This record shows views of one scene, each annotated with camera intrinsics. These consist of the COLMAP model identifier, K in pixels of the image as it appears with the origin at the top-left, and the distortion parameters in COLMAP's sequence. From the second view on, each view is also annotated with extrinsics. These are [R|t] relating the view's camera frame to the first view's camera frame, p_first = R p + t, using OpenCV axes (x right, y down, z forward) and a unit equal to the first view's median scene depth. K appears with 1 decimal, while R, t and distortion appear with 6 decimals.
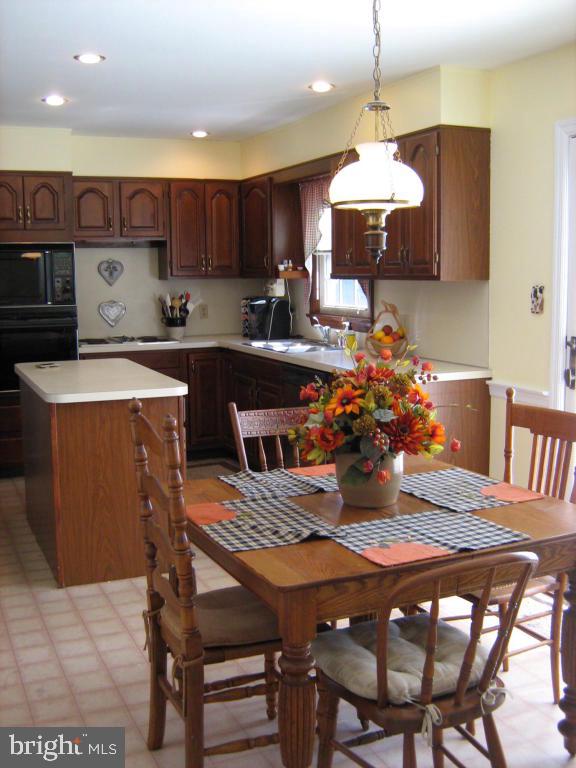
lens RADIAL K [[873.0, 0, 287.8], [0, 873.0, 384.3], [0, 0, 1]] dist [-0.109306, 0.000000]
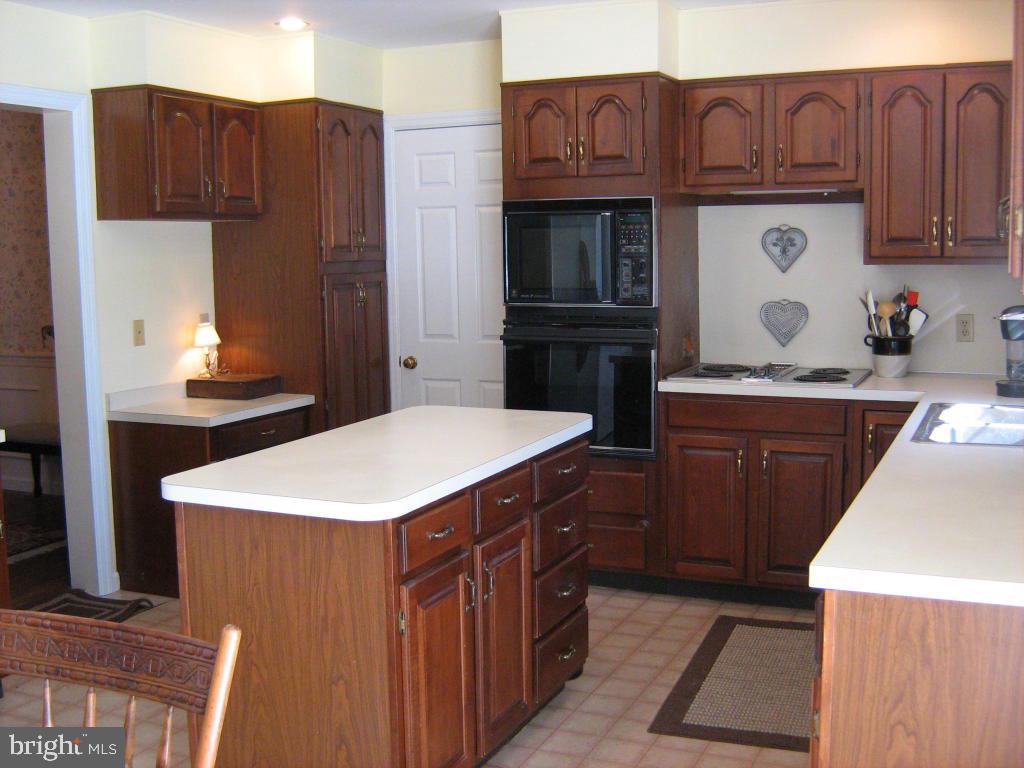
lens RADIAL K [[1164.1, 0, 512.8], [0, 1164.1, 384.0], [0, 0, 1]] dist [-0.109306, 0.000000]
pose [[0.669807, 0.087580, -0.737353, 0.244959], [-0.089111, 0.995324, 0.037273, -0.057905], [0.737169, 0.040741, 0.674479, 0.398265]]
